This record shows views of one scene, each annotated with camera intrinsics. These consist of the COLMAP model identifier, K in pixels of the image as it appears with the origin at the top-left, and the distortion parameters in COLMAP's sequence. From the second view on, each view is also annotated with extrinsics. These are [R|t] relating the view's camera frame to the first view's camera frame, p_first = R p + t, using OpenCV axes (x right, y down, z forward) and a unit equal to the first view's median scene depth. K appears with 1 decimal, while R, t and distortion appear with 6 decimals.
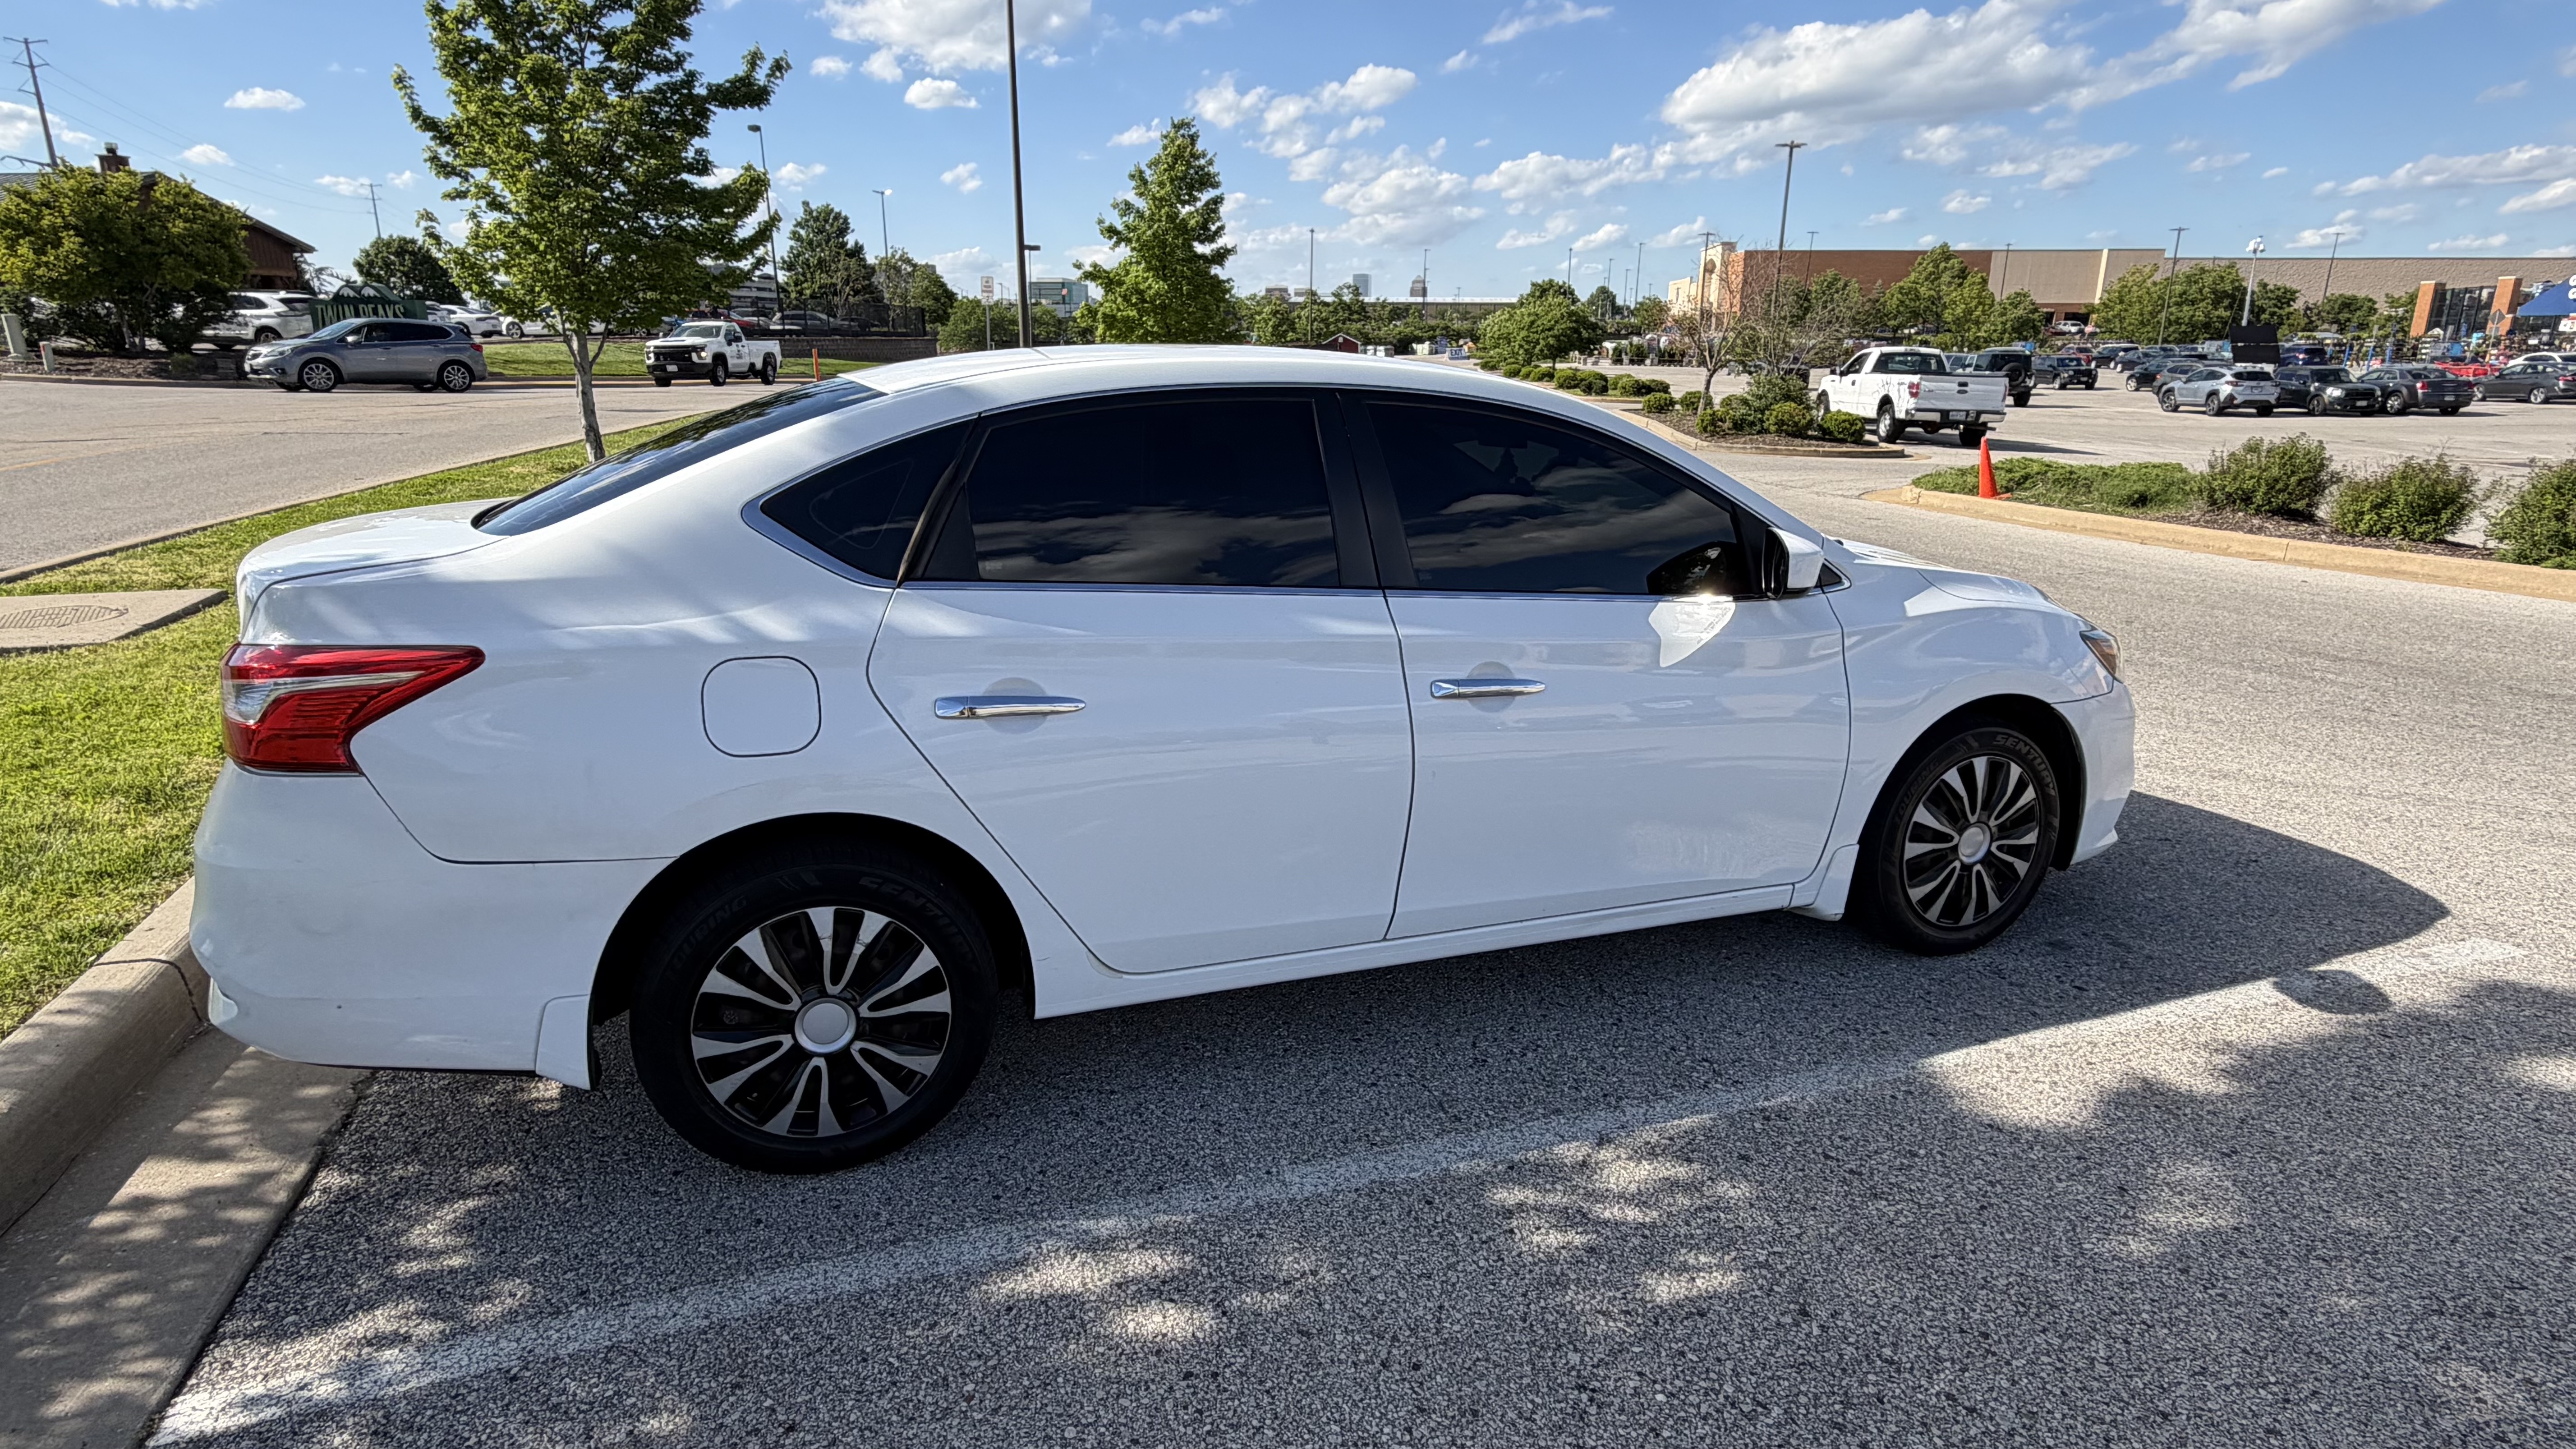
lens RADIAL K [[1344.0, 0, 1300.6], [0, 1344.0, 722.7], [0, 0, 1]] dist [0.002782, -0.000266]
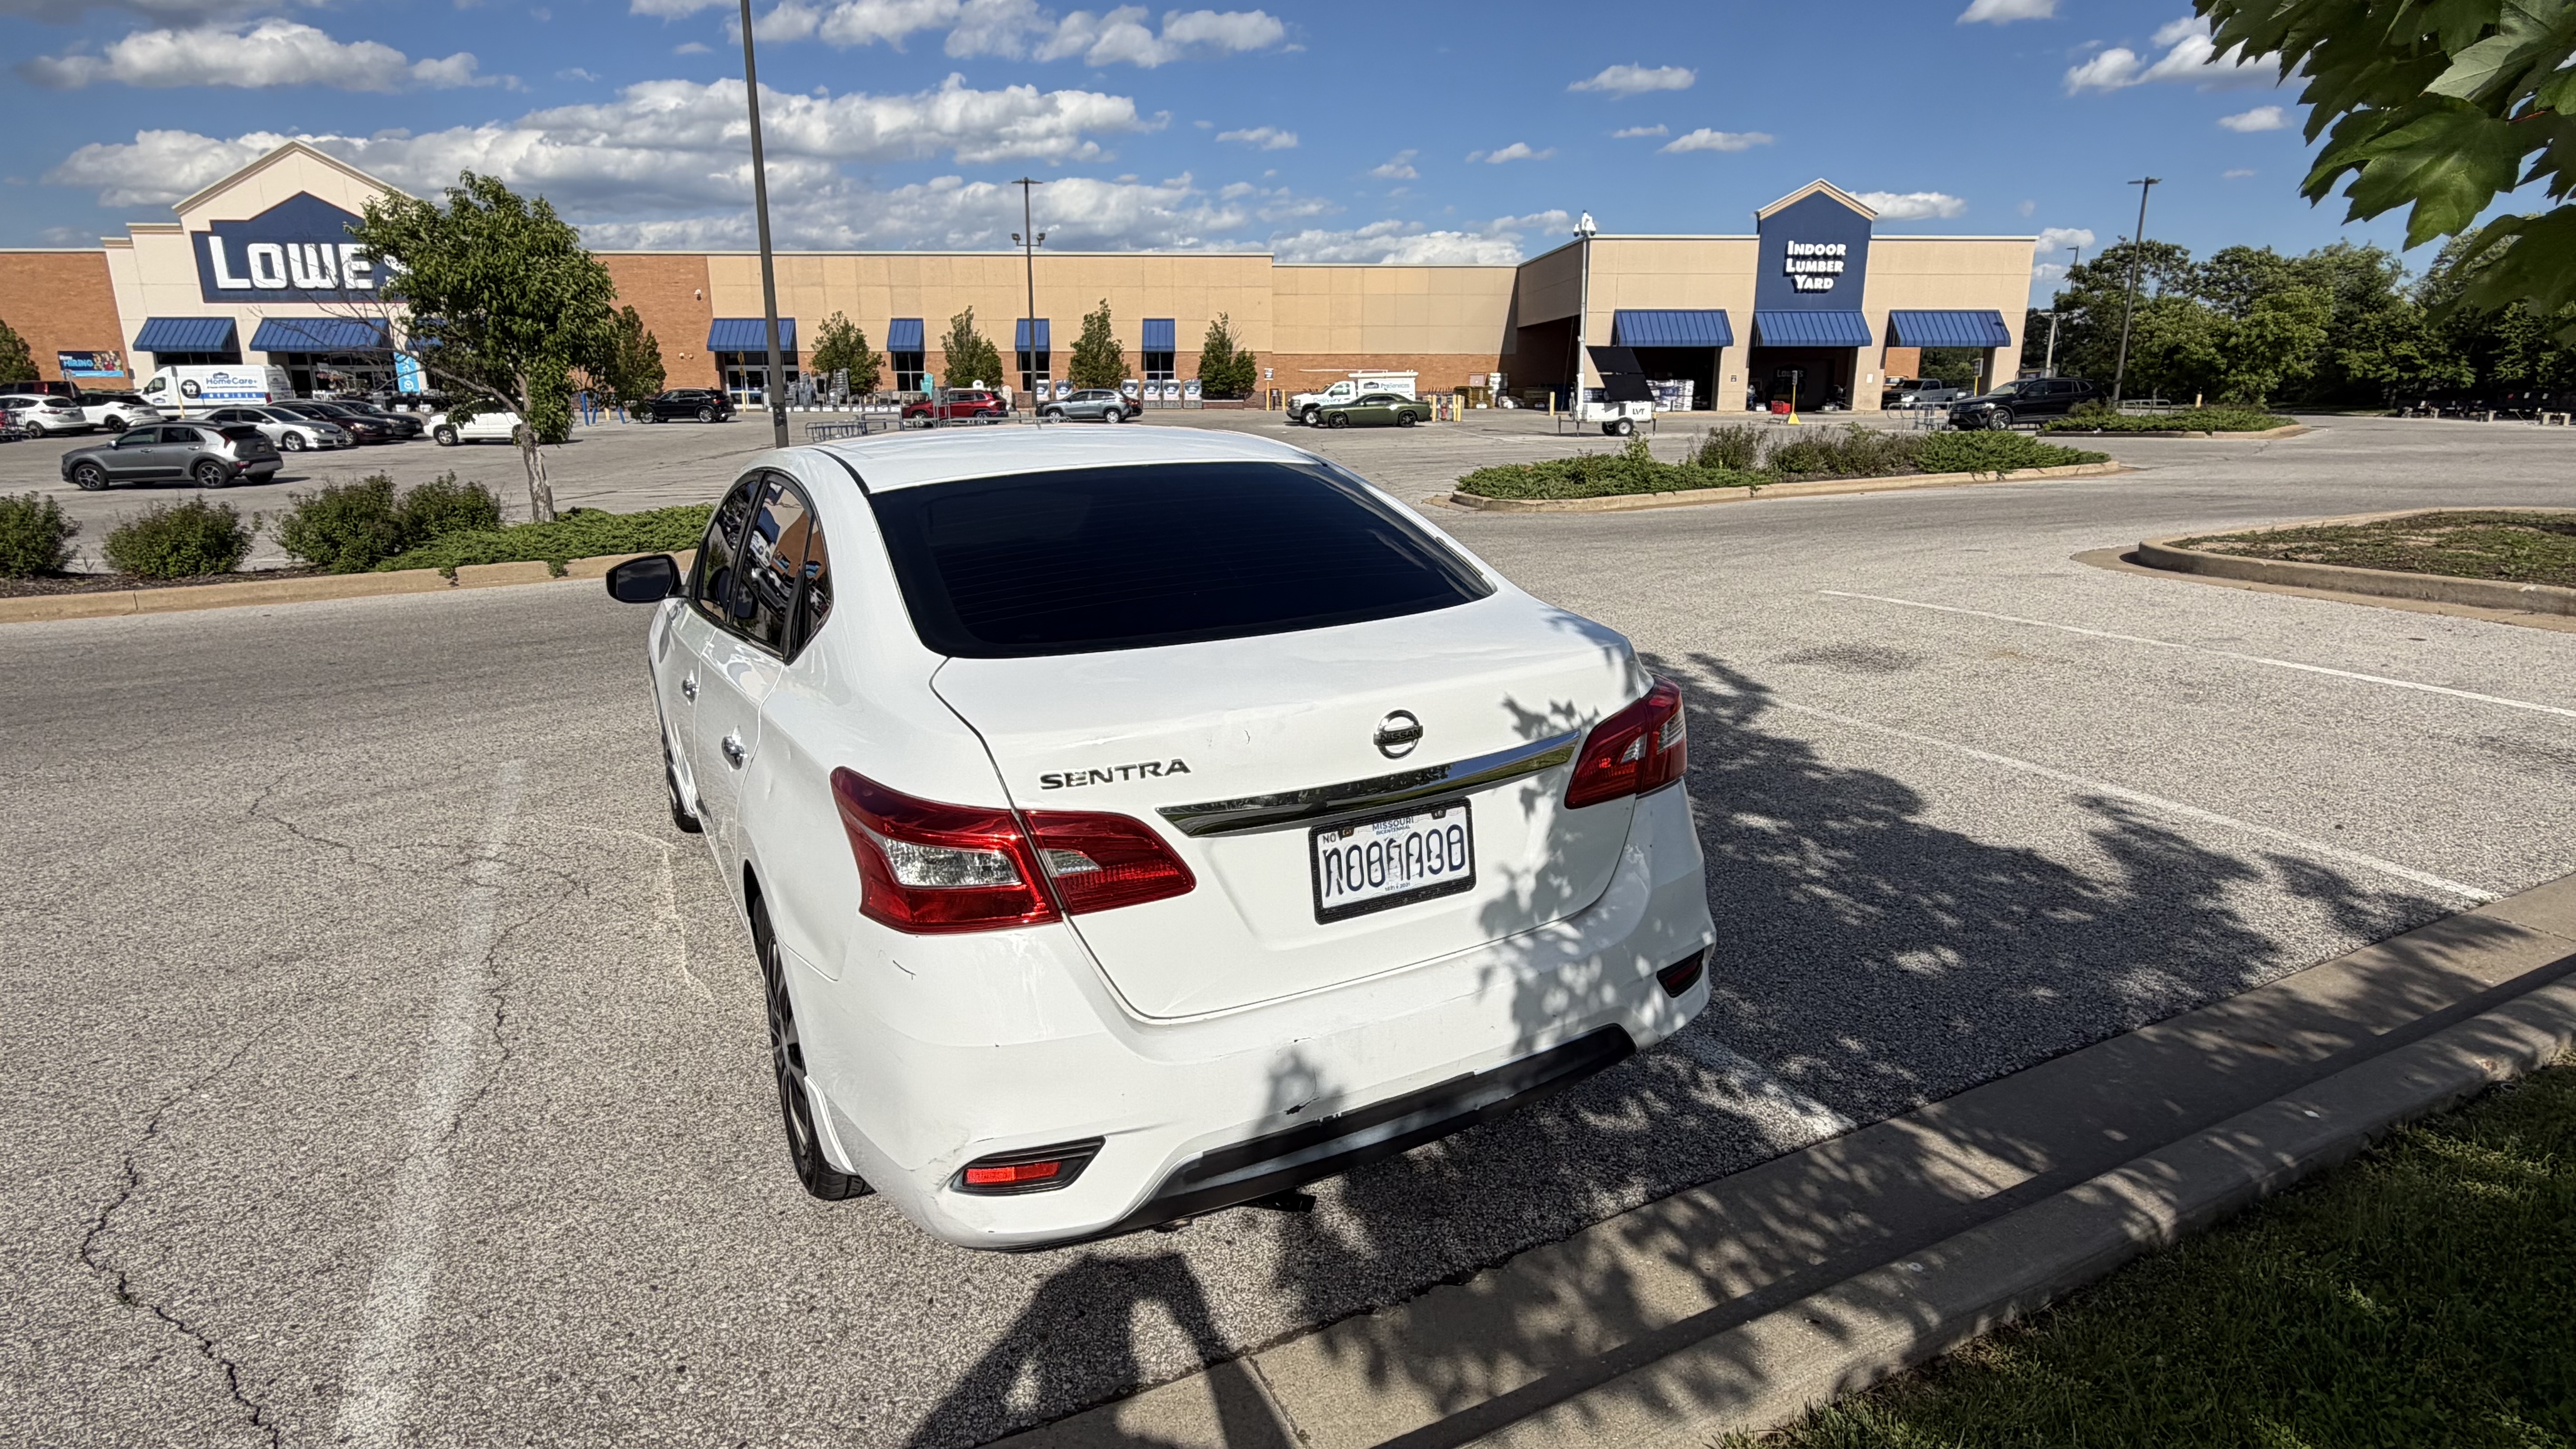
lens RADIAL K [[1344.0, 0, 1277.5], [0, 1344.0, 734.7], [0, 0, 1]] dist [0.002782, -0.000266]
pose [[-0.127869, -0.255360, 0.958353, -0.133502], [0.274903, 0.919299, 0.281633, -0.031345], [-0.952931, 0.299466, -0.047351, 0.098018]]
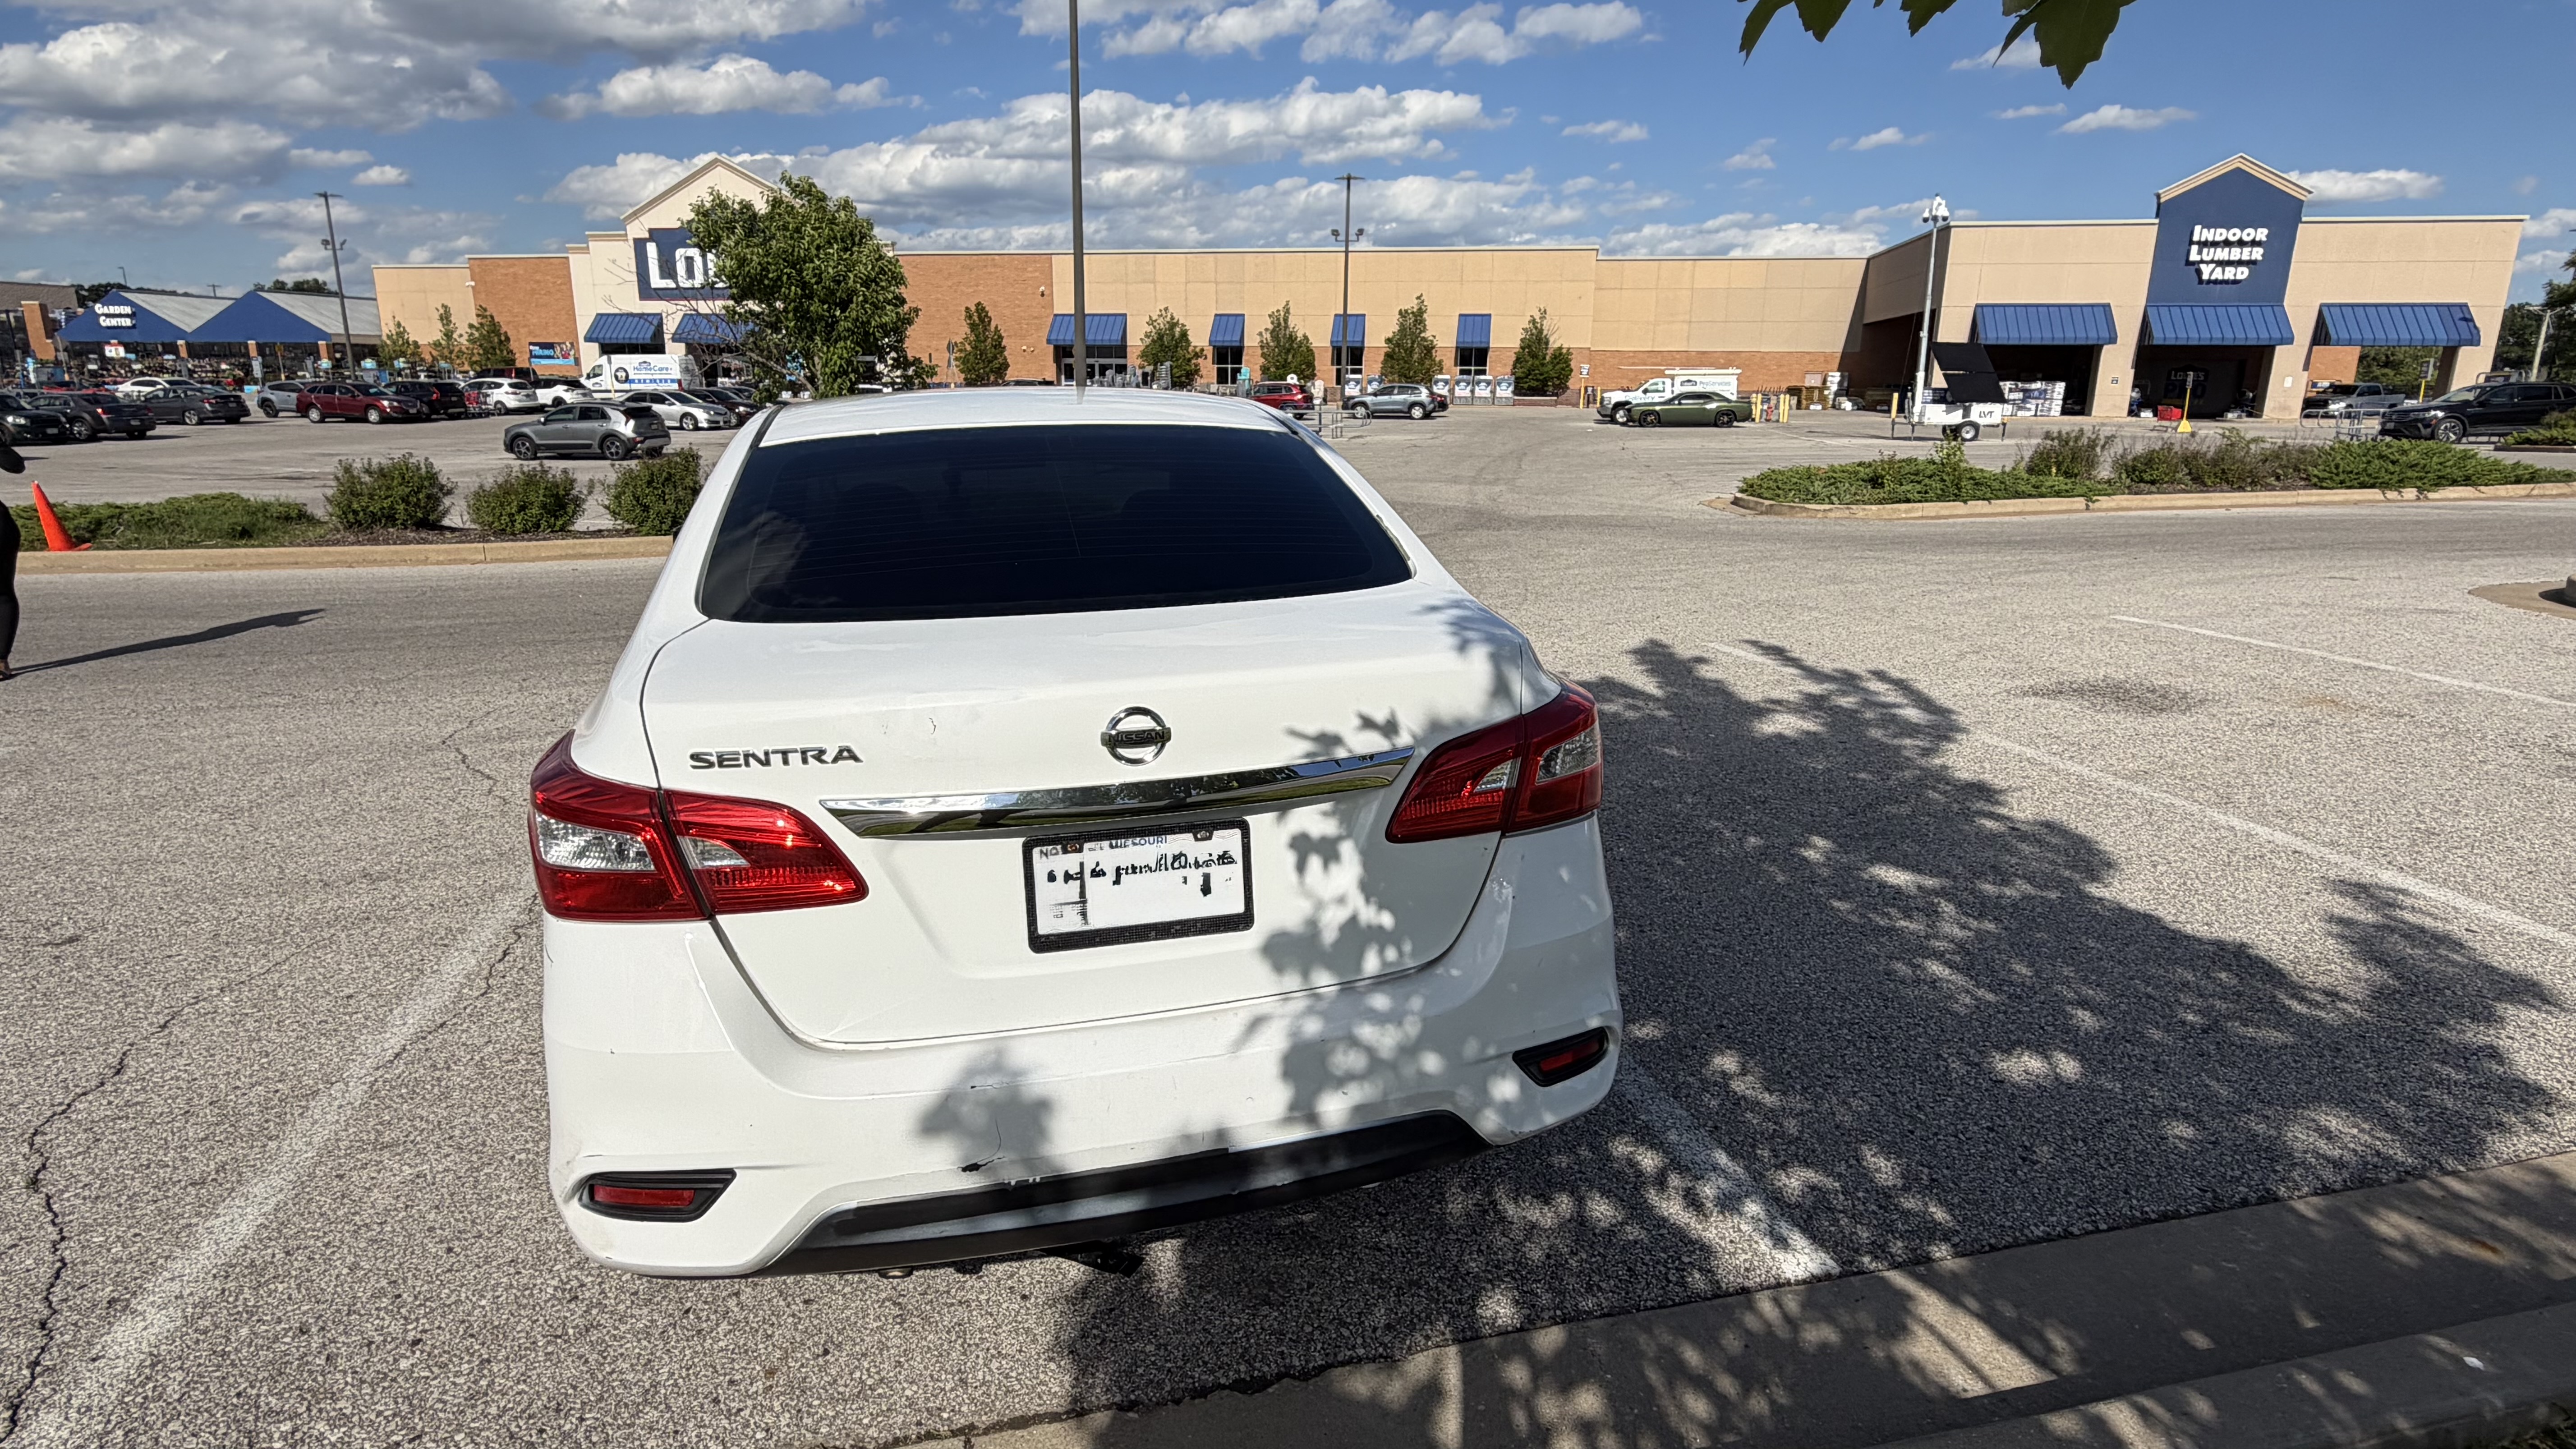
lens RADIAL K [[1344.0, 0, 1279.5], [0, 1344.0, 727.1], [0, 0, 1]] dist [0.002782, -0.000266]
pose [[0.104429, -0.253007, 0.961812, -0.122741], [0.266558, 0.938836, 0.218021, -0.021316], [-0.958145, 0.233611, 0.165483, 0.072751]]
